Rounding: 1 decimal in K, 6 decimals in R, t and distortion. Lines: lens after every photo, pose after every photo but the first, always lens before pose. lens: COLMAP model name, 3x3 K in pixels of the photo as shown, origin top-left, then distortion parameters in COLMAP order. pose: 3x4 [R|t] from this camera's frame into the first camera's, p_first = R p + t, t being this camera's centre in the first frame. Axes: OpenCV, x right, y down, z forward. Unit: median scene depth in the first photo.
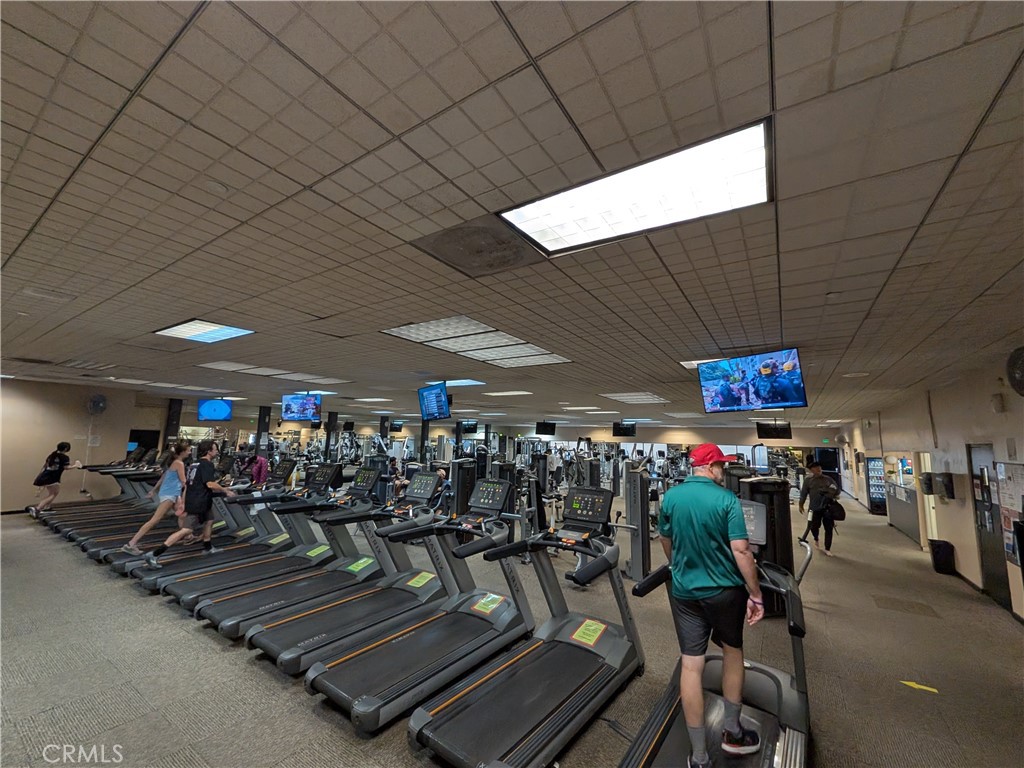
lens RADIAL K [[407.6, 0, 512.0], [0, 407.6, 384.0], [0, 0, 1]] dist [0.001750, 0.000147]
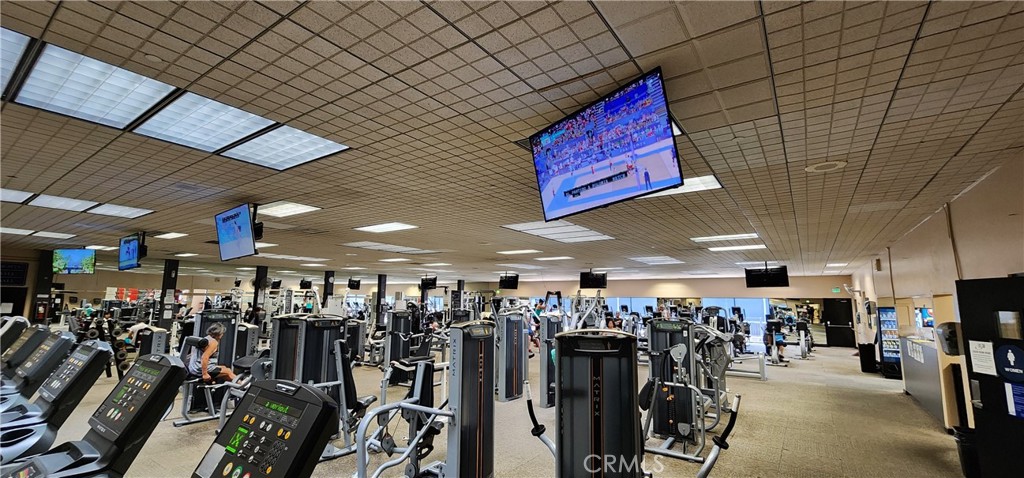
lens RADIAL K [[423.5, 0, 512.0], [0, 423.5, 239.0], [0, 0, 1]] dist [-0.001208, -0.000134]
pose [[0.999725, -0.017541, -0.015575, 0.136172], [0.017452, 0.999831, -0.005800, 0.031288], [0.015674, 0.005527, 0.999862, 0.128036]]
